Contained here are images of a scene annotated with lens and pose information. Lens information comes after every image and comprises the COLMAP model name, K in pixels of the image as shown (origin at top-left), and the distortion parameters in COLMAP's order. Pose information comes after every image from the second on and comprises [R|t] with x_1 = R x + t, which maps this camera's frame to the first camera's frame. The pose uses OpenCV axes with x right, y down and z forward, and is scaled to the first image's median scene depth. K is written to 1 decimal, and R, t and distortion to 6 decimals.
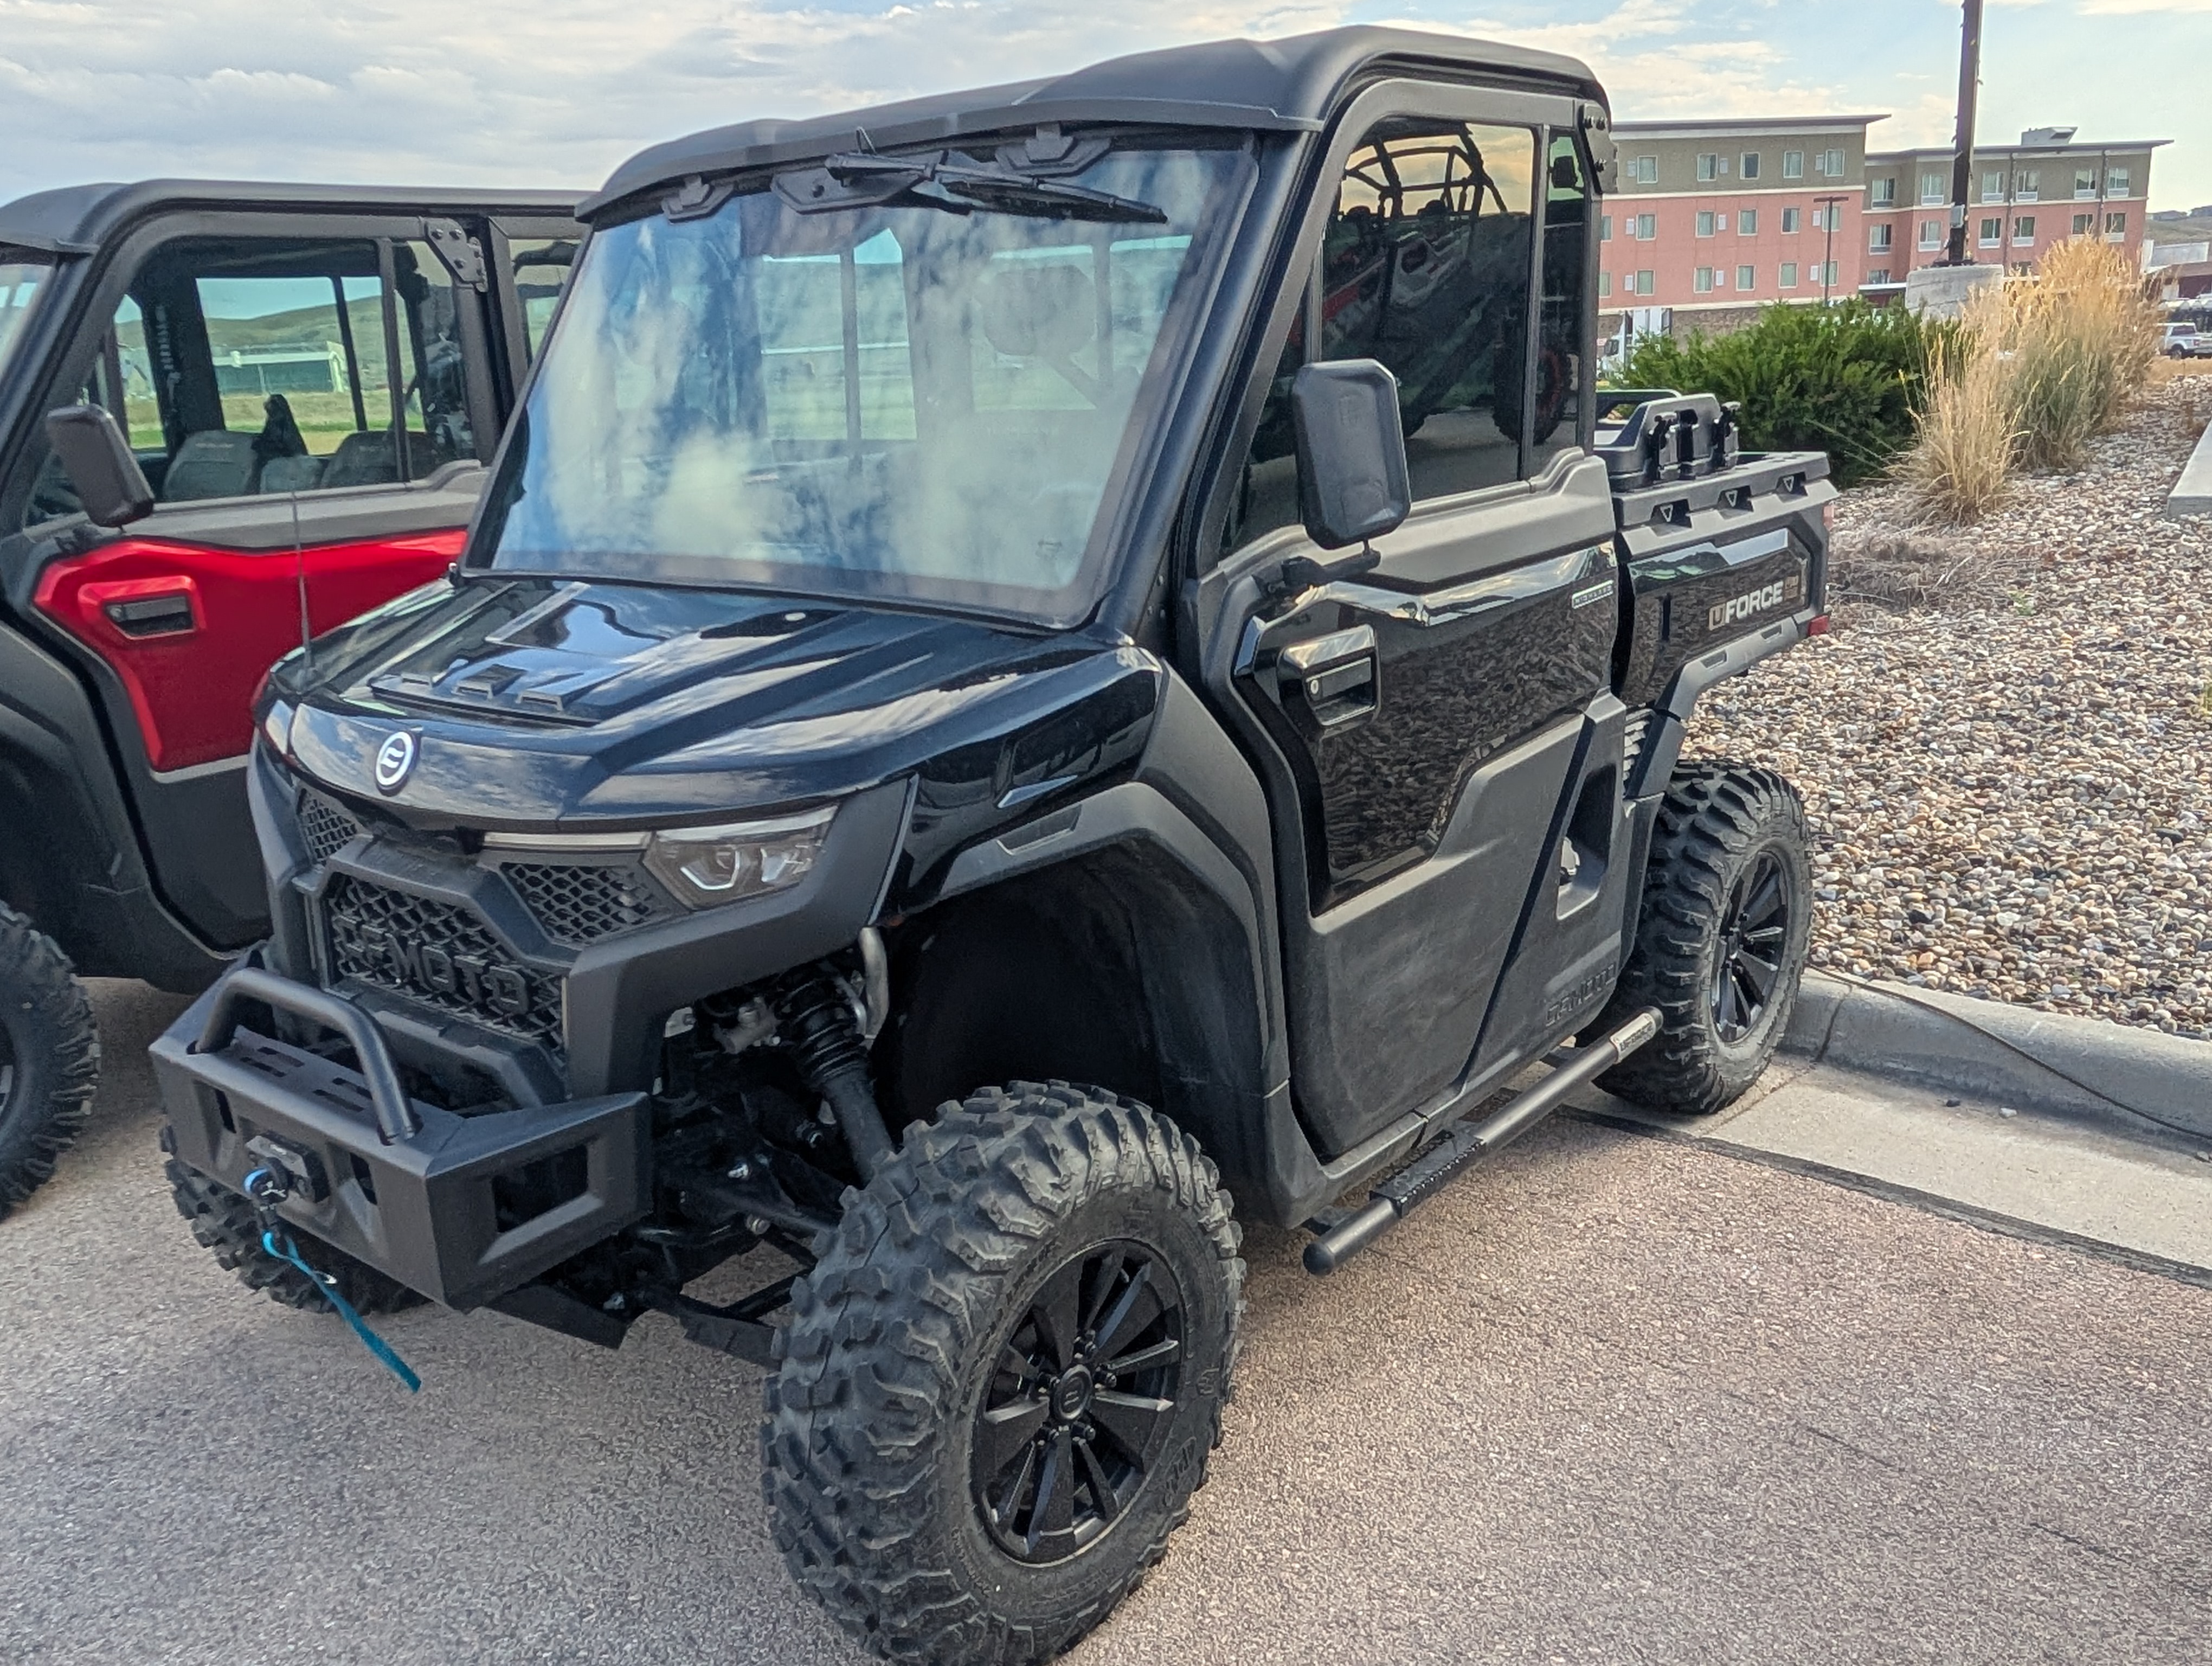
lens RADIAL K [[1865.6, 0, 1106.0], [0, 1865.6, 833.0], [0, 0, 1]] dist [0.004804, -0.002049]
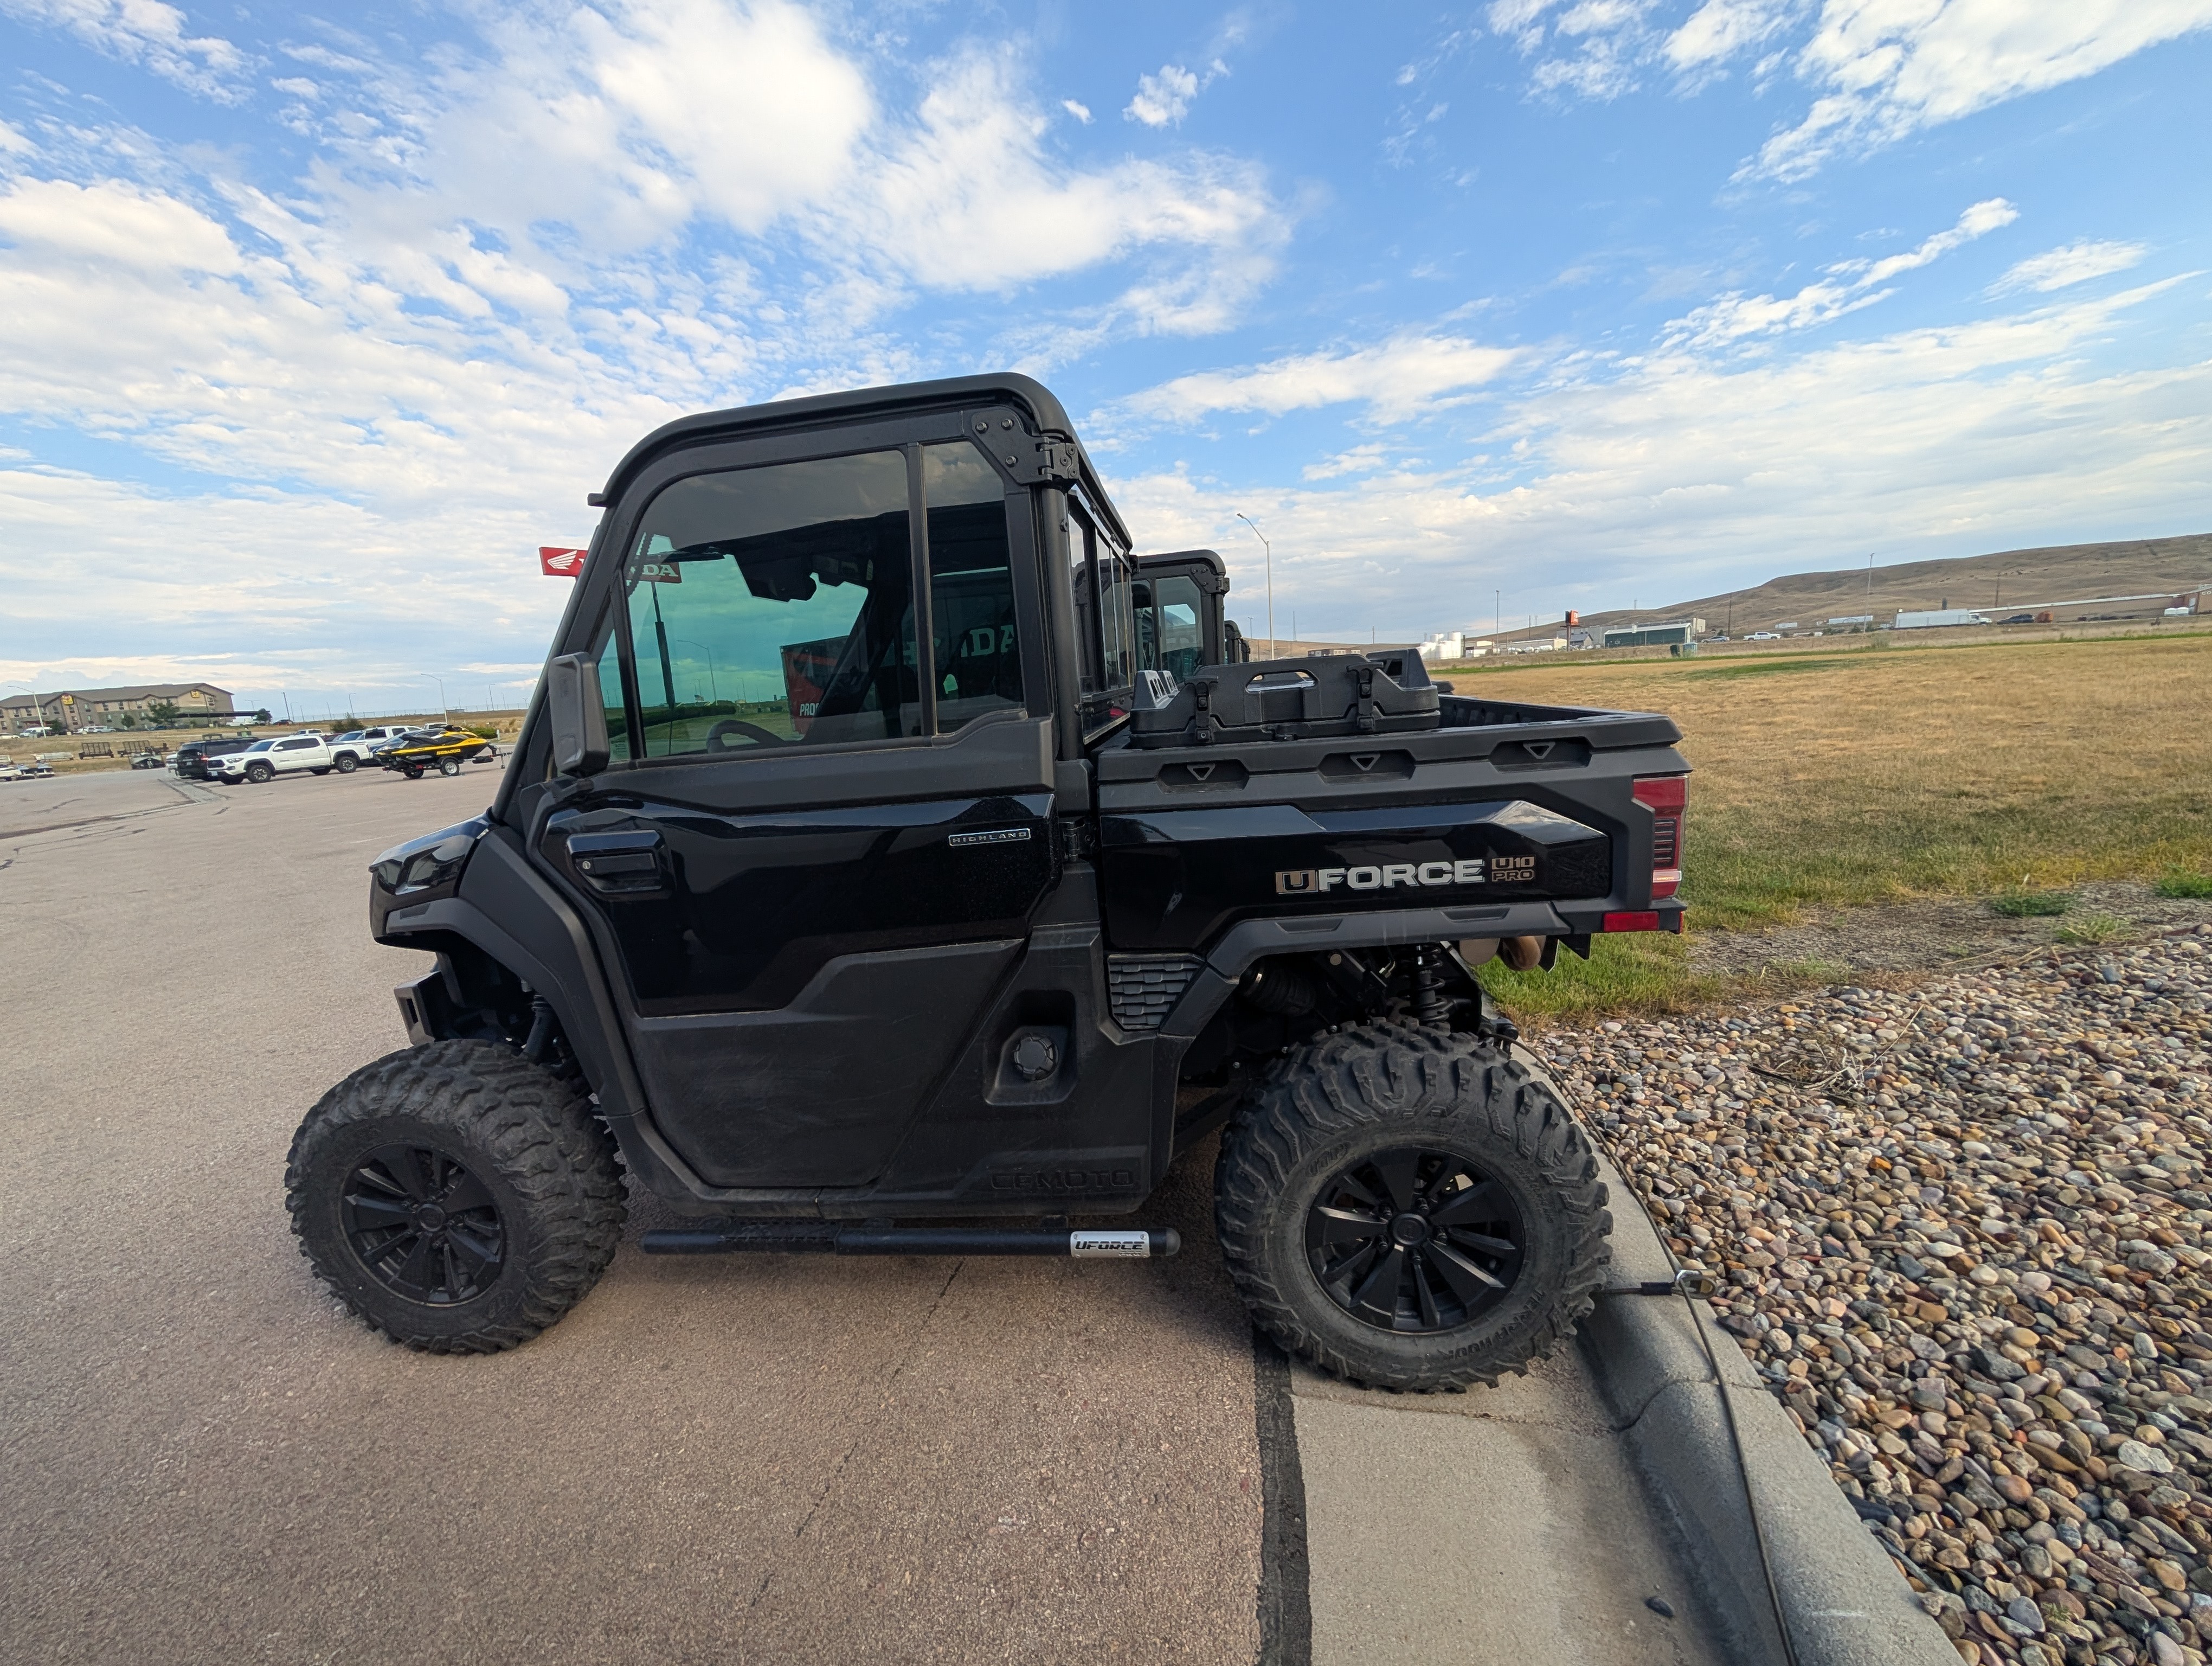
lens RADIAL K [[832.1, 0, 1106.0], [0, 832.1, 833.0], [0, 0, 1]] dist [-0.001201, -0.000261]
pose [[0.544975, 0.151468, -0.824657, 0.510530], [-0.169747, 0.983112, 0.068395, -0.126311], [0.821090, 0.102709, 0.561482, 0.555287]]
